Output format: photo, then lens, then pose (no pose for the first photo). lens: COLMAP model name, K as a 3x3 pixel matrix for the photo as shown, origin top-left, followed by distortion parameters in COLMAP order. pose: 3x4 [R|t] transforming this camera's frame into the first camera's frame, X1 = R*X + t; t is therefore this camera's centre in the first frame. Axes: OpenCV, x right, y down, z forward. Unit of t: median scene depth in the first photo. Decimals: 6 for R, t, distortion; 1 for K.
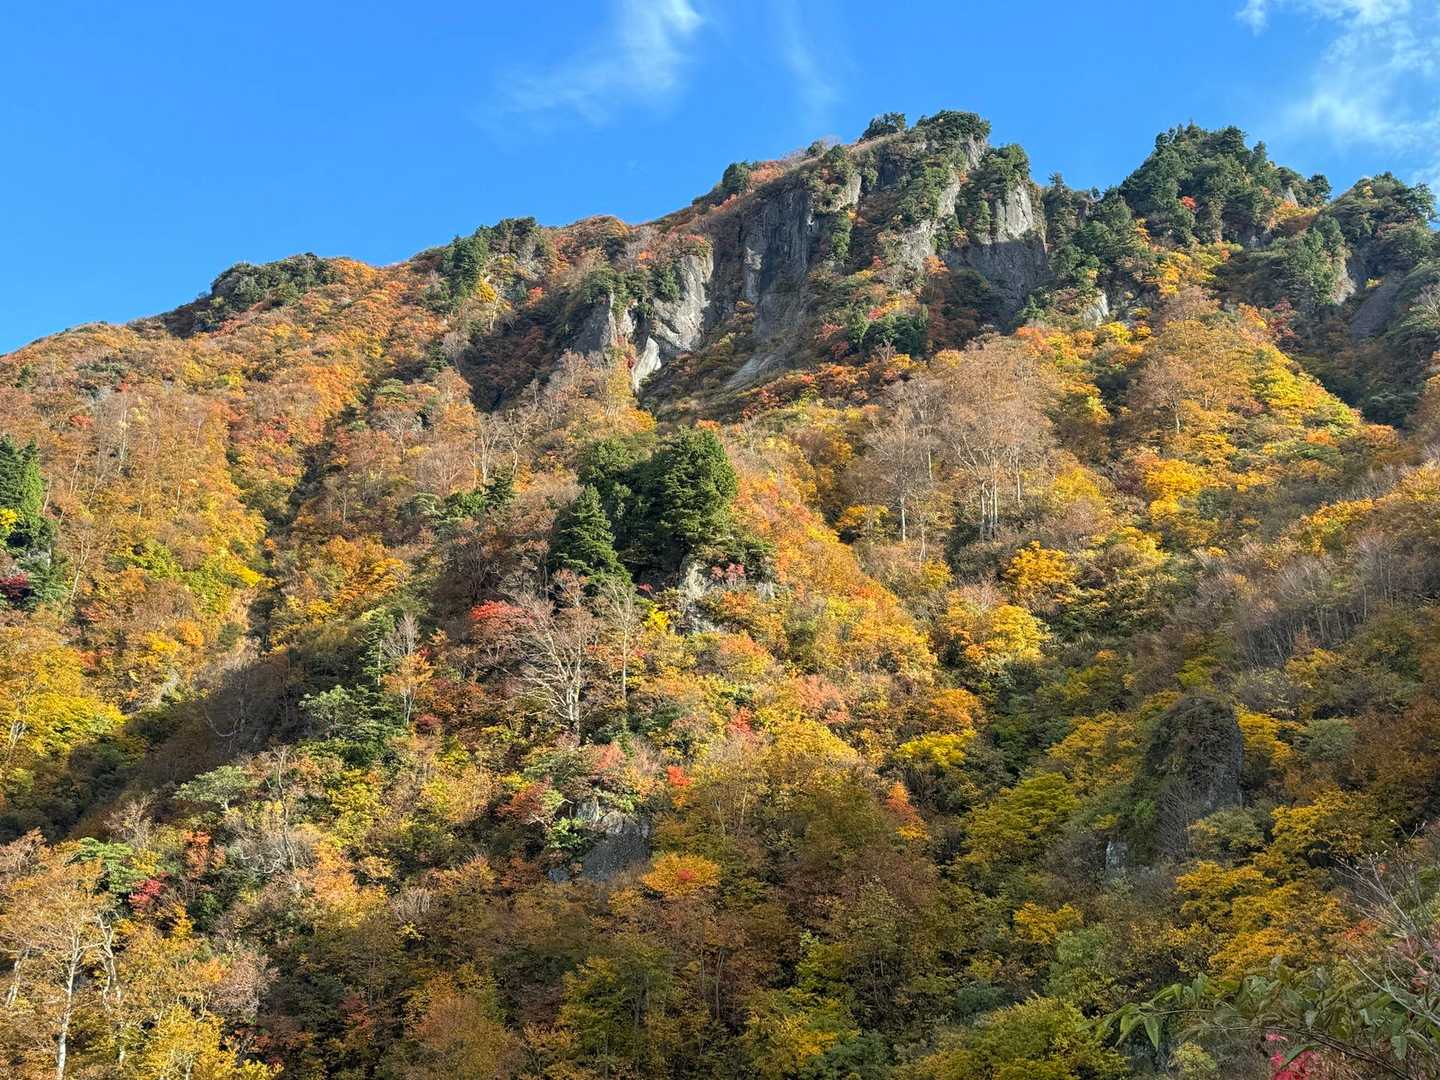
lens RADIAL K [[1088.8, 0, 669.4], [0, 1088.8, 557.4], [0, 0, 1]] dist [0.078574, -0.065462]
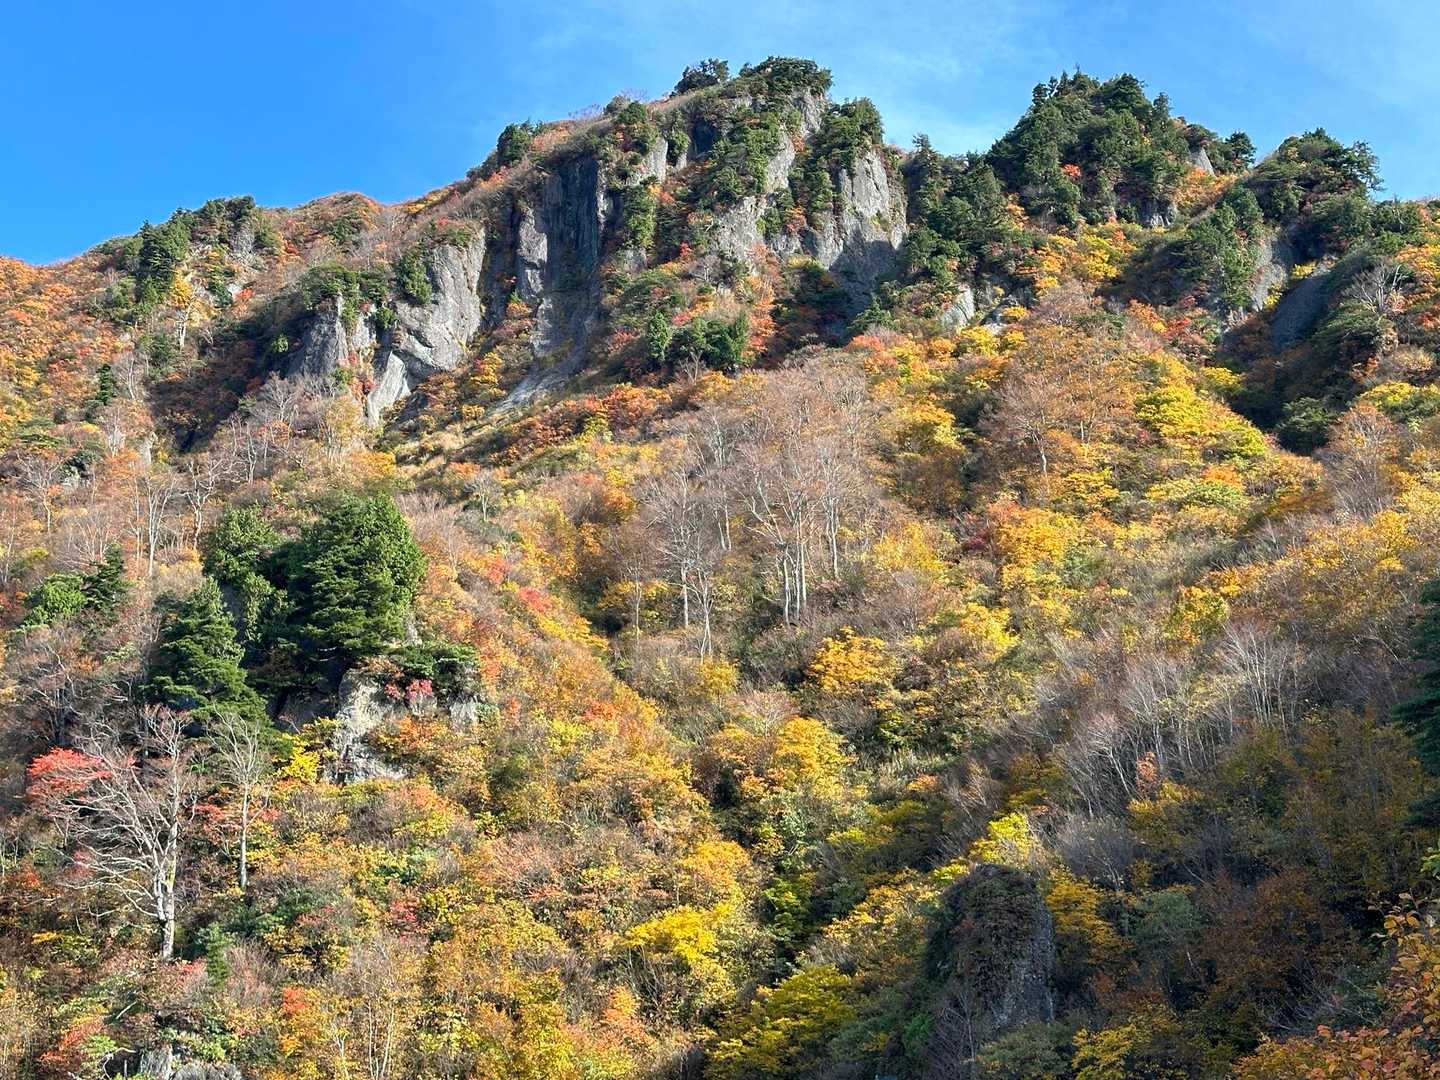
lens RADIAL K [[1287.3, 0, 720.0], [0, 1287.3, 540.0], [0, 0, 1]] dist [0.051880, 0.005834]
pose [[0.998564, -0.029419, 0.044772, 0.175044], [0.030304, 0.999356, -0.019227, -0.050151], [-0.044178, 0.020557, 0.998812, 0.098614]]
